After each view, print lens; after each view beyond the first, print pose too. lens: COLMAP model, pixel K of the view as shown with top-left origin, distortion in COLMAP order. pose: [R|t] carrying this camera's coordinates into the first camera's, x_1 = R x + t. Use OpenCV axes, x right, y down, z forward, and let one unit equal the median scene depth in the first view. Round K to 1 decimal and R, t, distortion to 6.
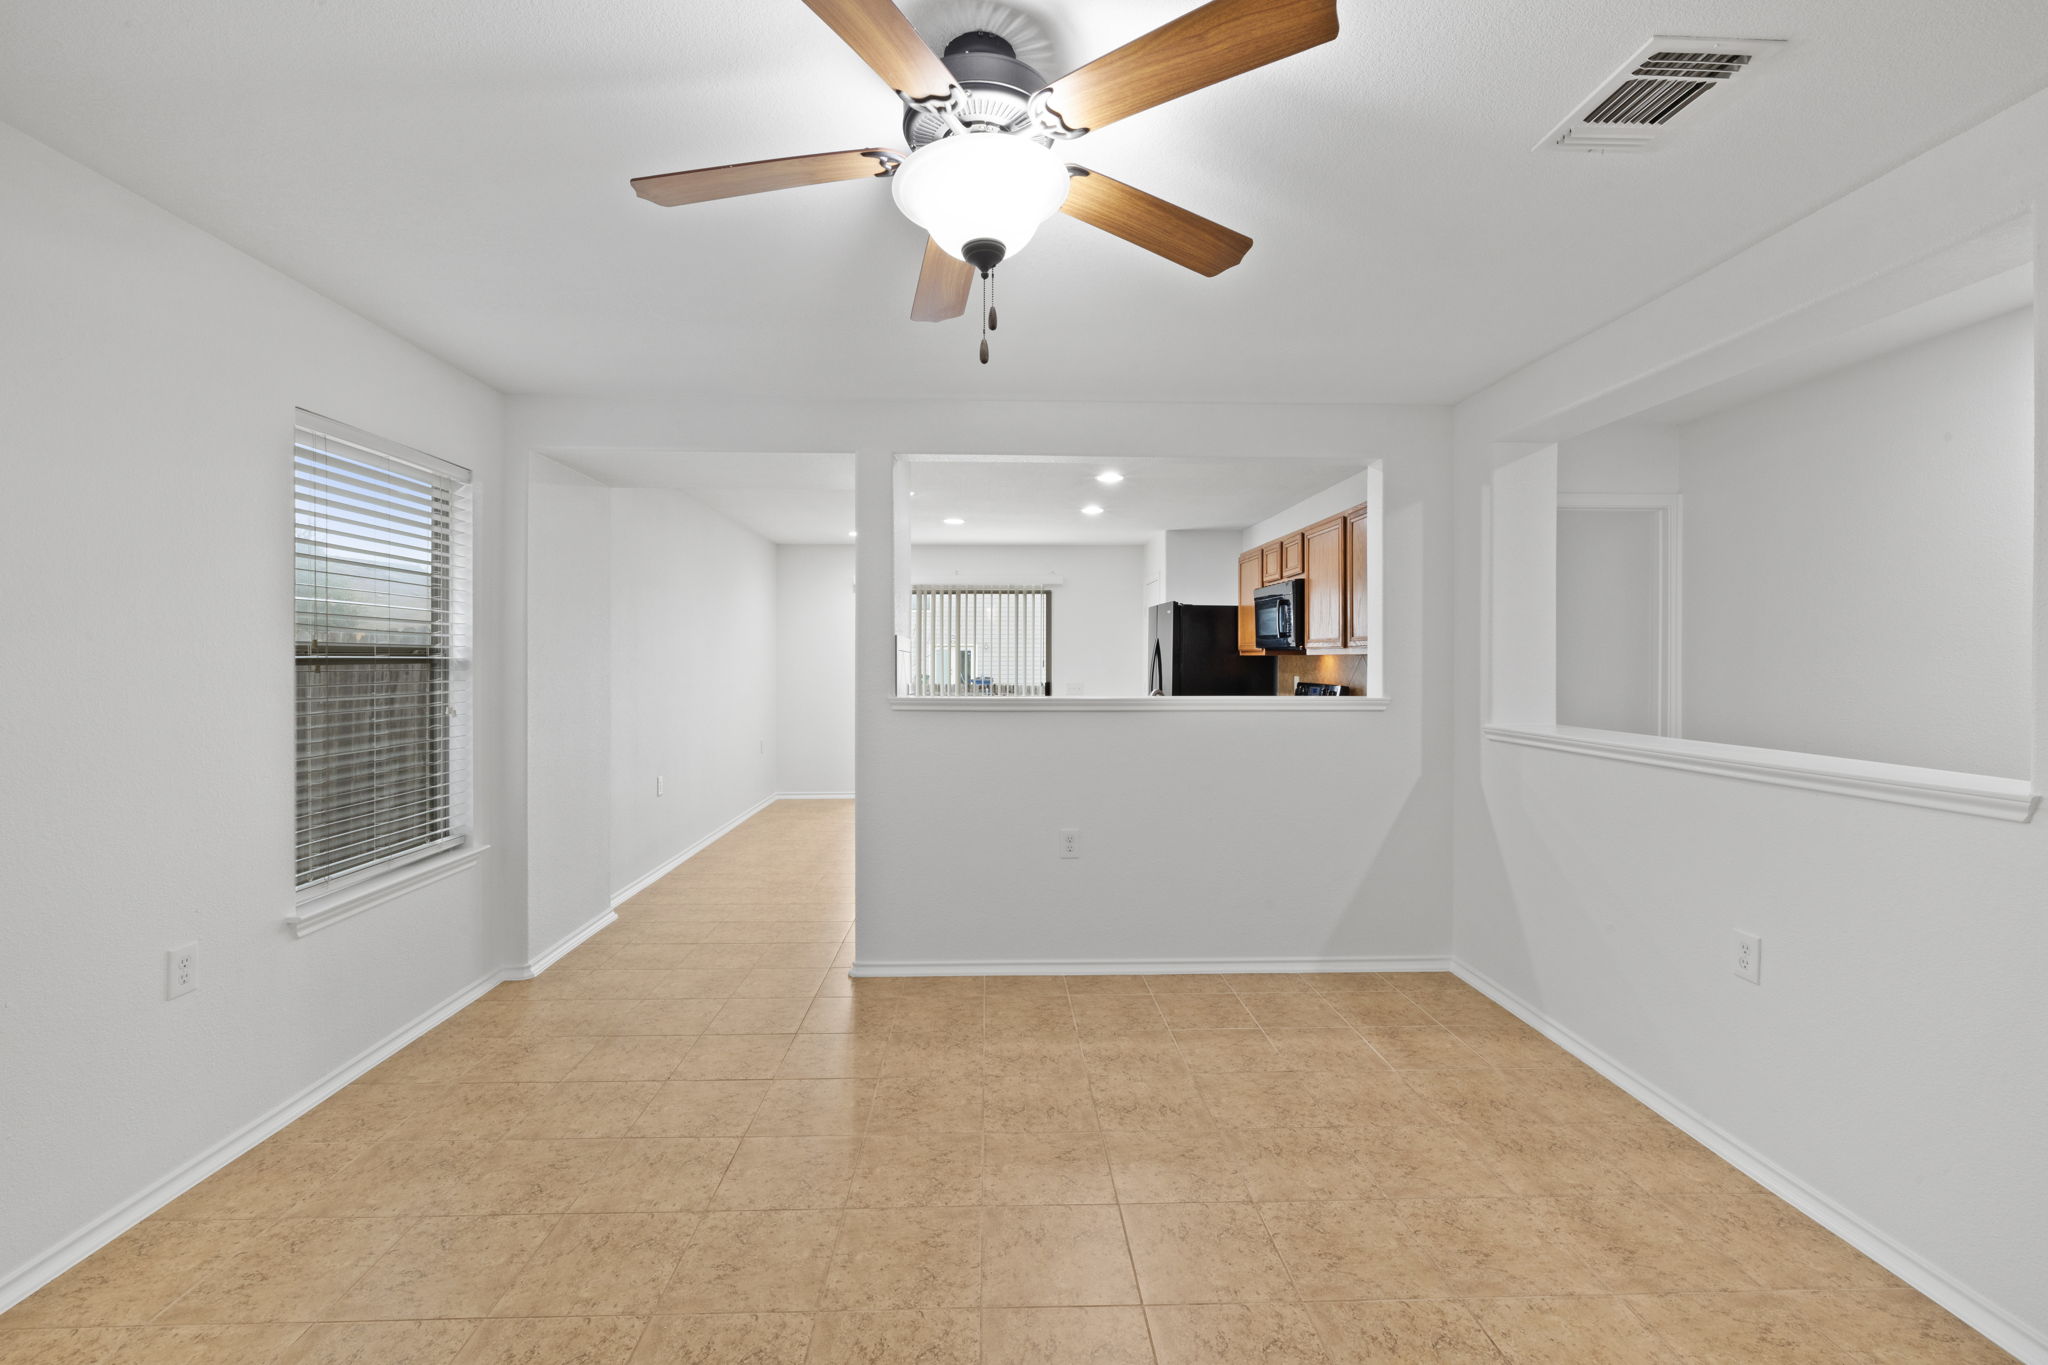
lens RADIAL K [[873.8, 0, 1018.9], [0, 873.8, 661.2], [0, 0, 1]] dist [-0.001023, 0.000053]
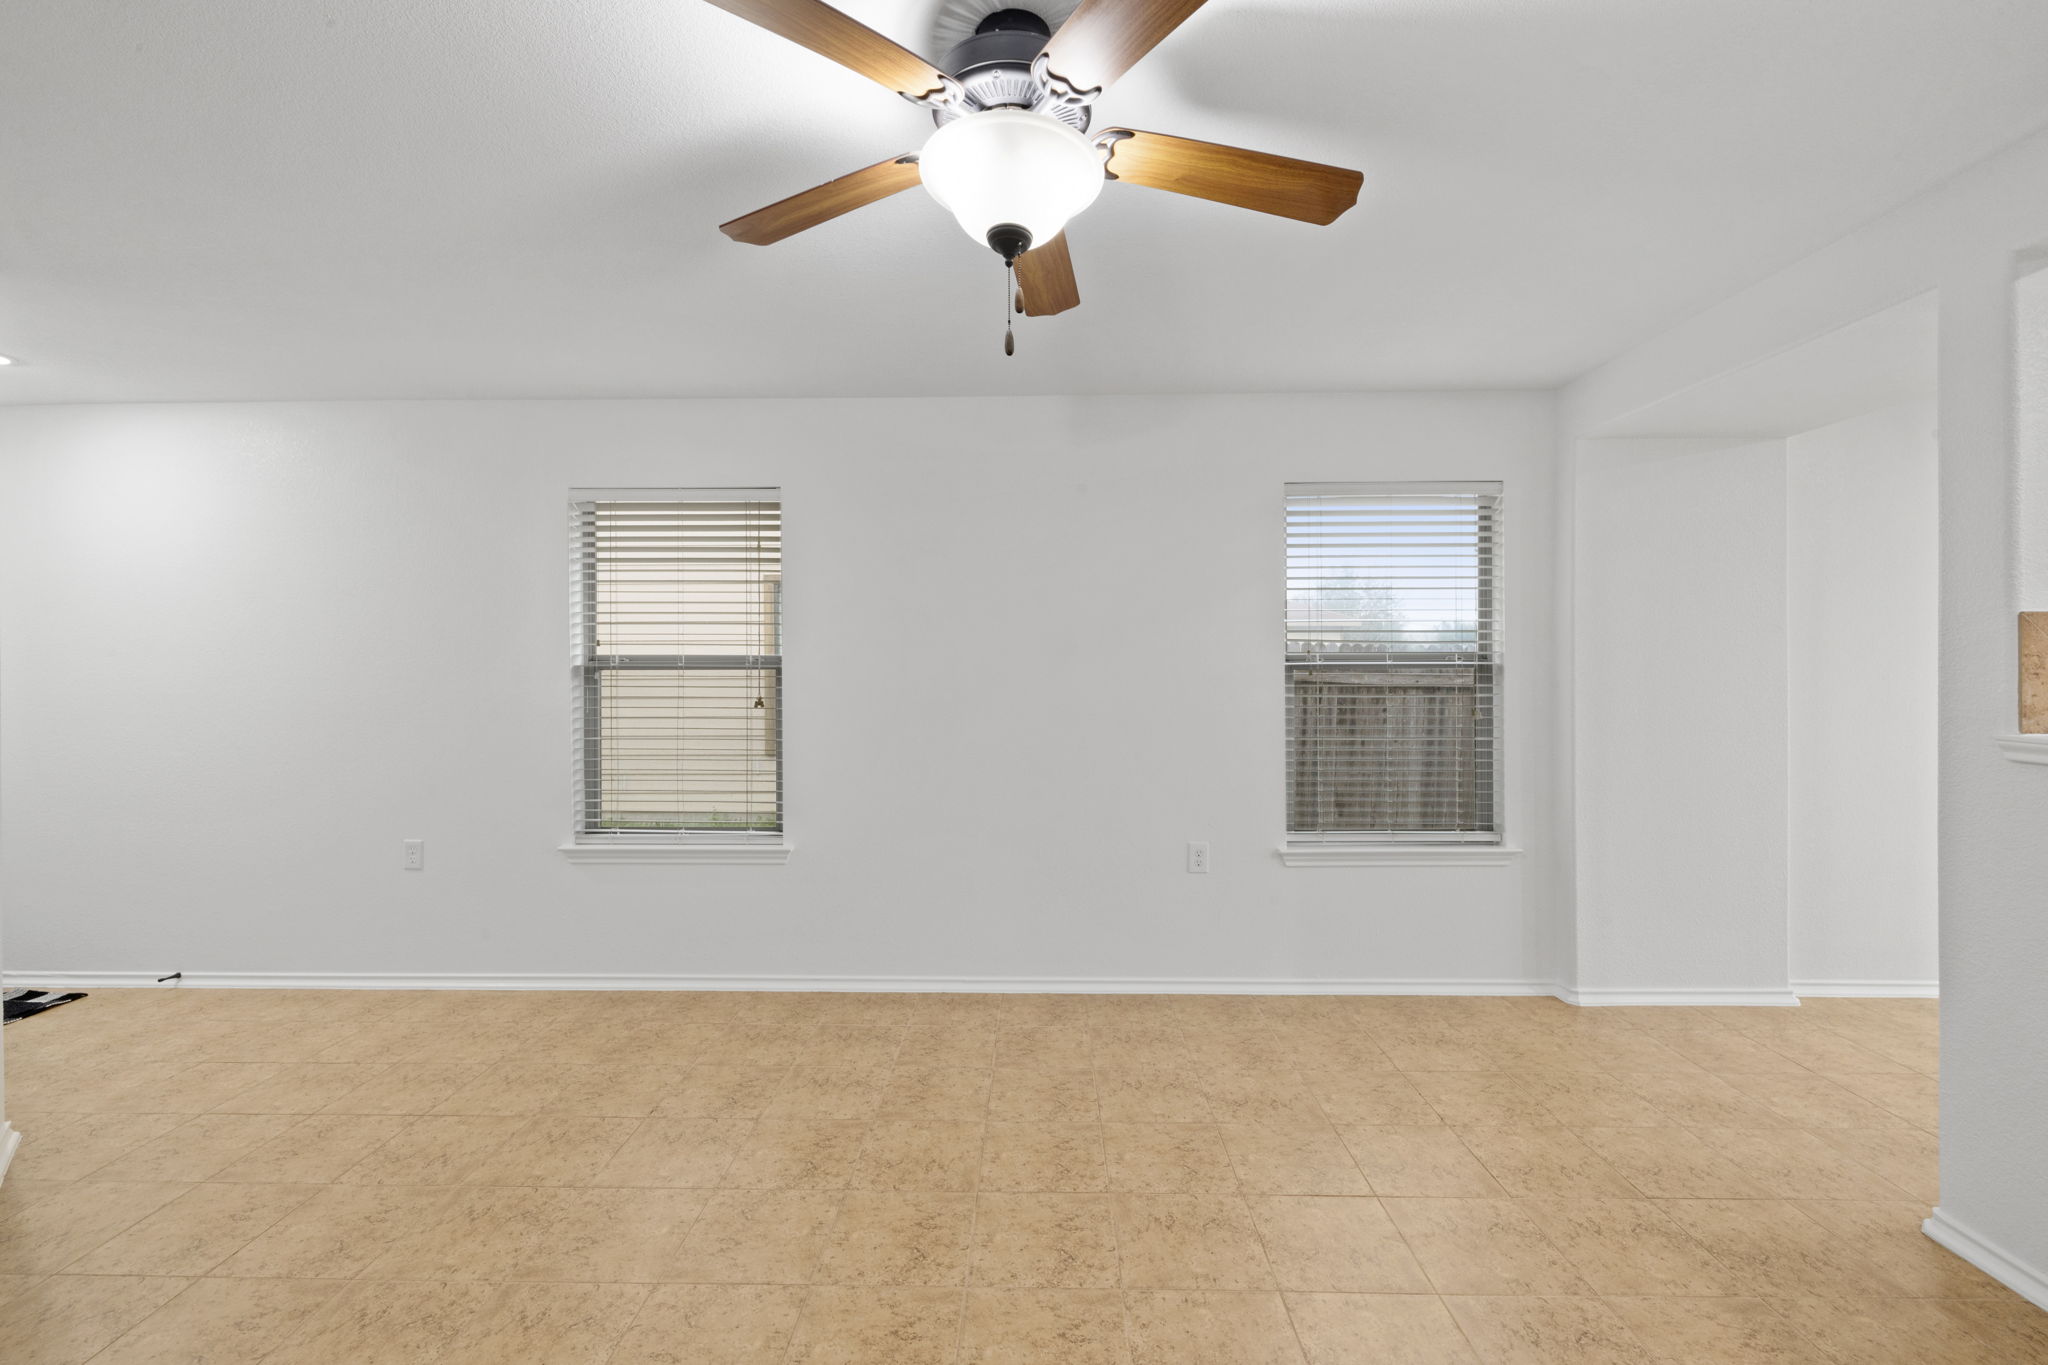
lens RADIAL K [[857.0, 0, 1022.7], [0, 857.0, 672.5], [0, 0, 1]] dist [-0.000224, -0.000143]
pose [[-0.056447, 0.003538, -0.998399, 0.420763], [0.001972, 0.999992, 0.003432, 0.002398], [0.998404, -0.001775, -0.056453, 0.497506]]
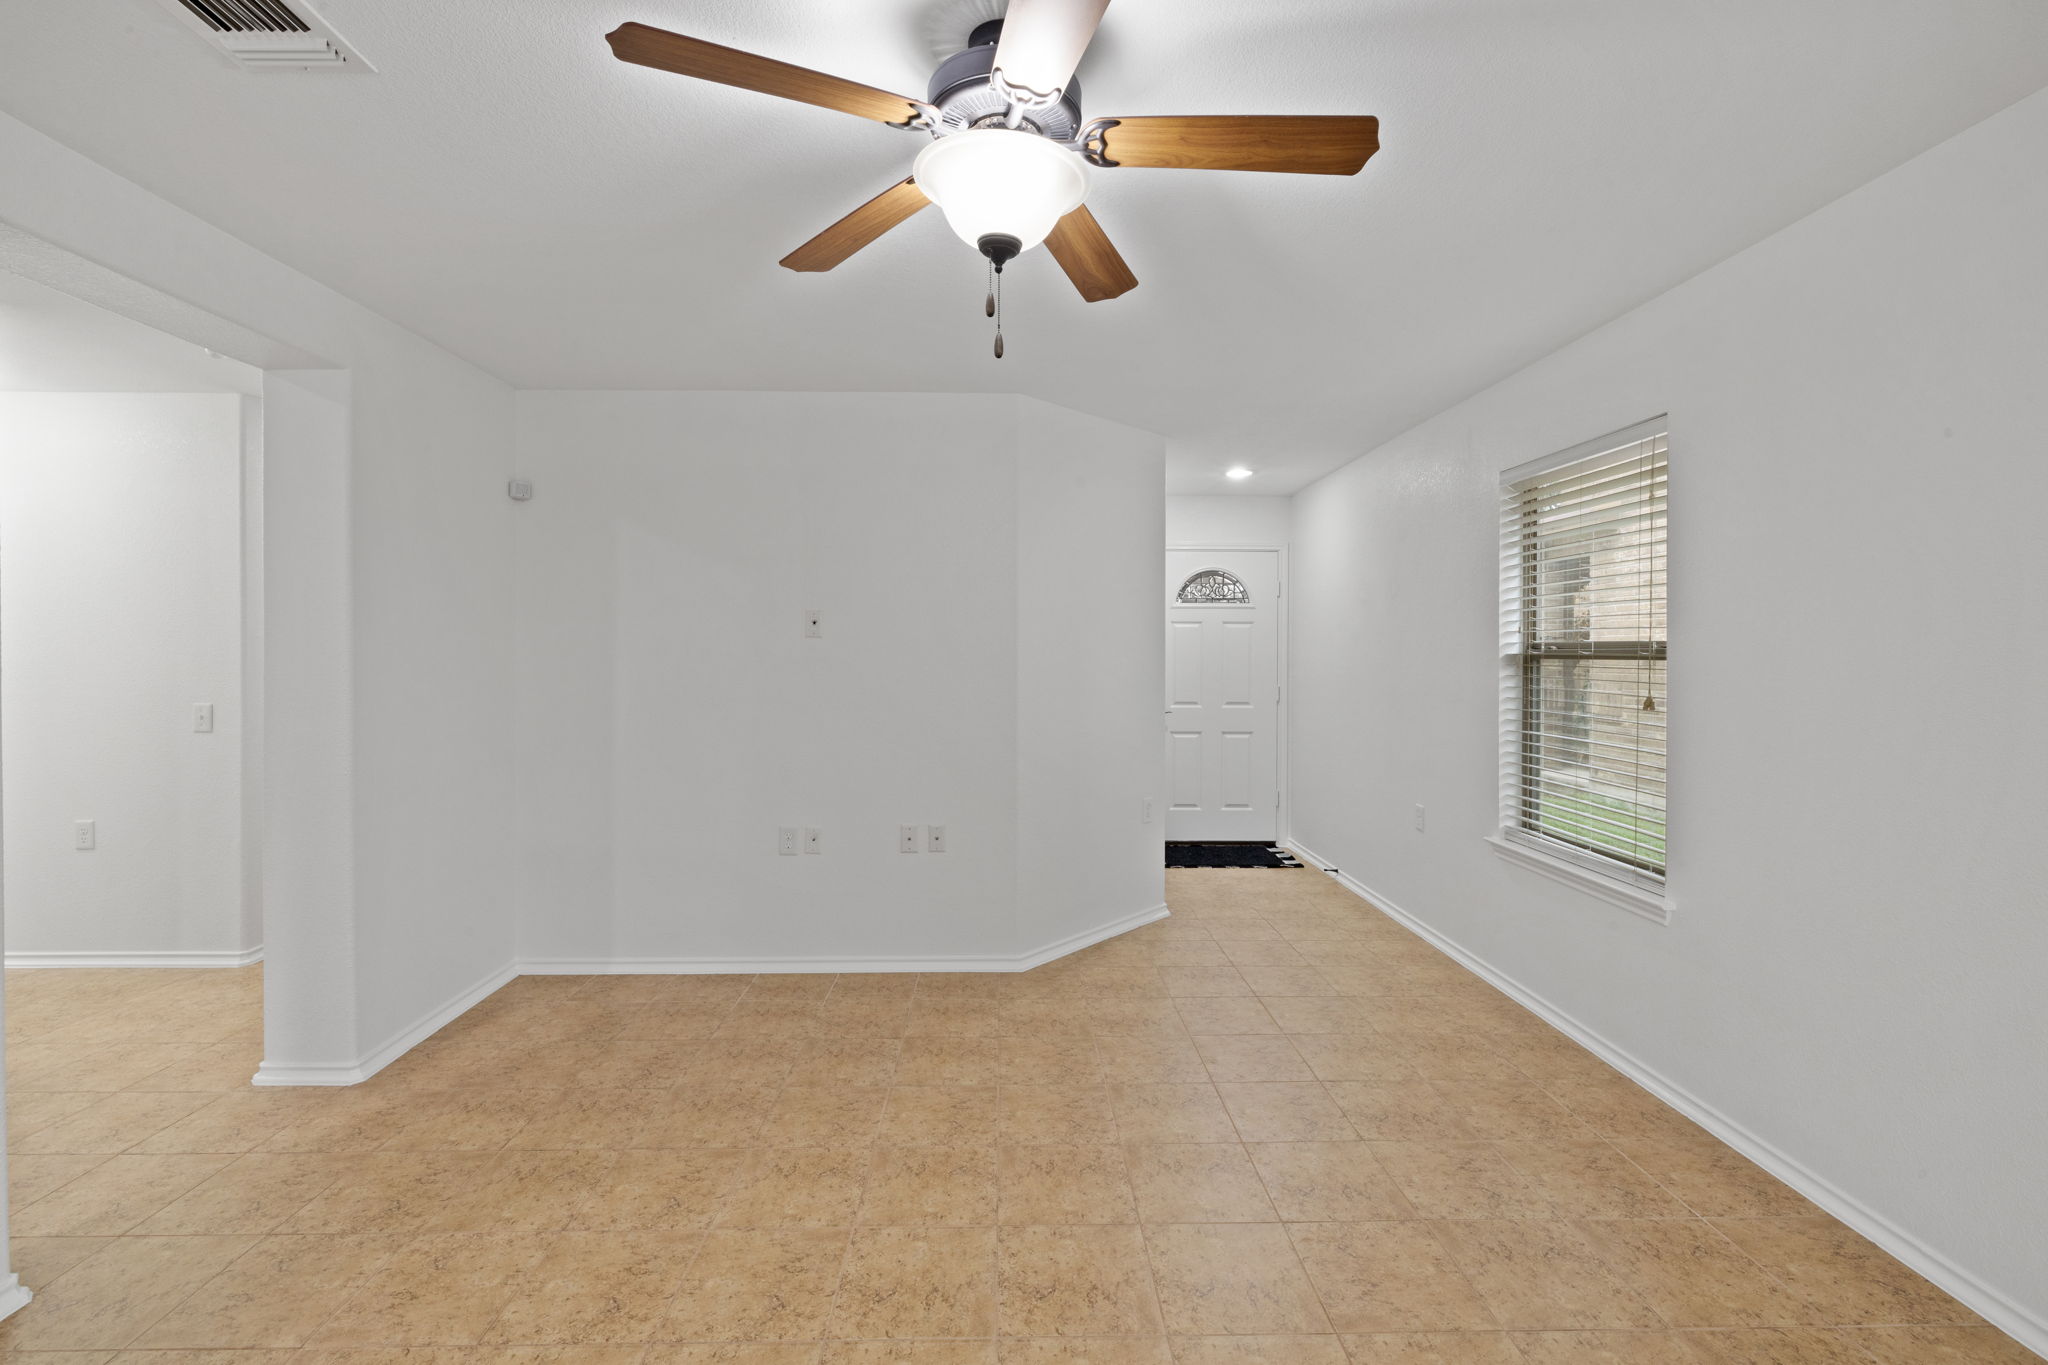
lens RADIAL K [[871.4, 0, 1019.3], [0, 871.4, 656.7], [0, 0, 1]] dist [0.000036, 0.000389]
pose [[-0.999887, -0.005452, 0.014009, -0.037487], [-0.005403, 0.999979, 0.003539, -0.000979], [-0.014028, 0.003463, -0.999896, 0.935459]]
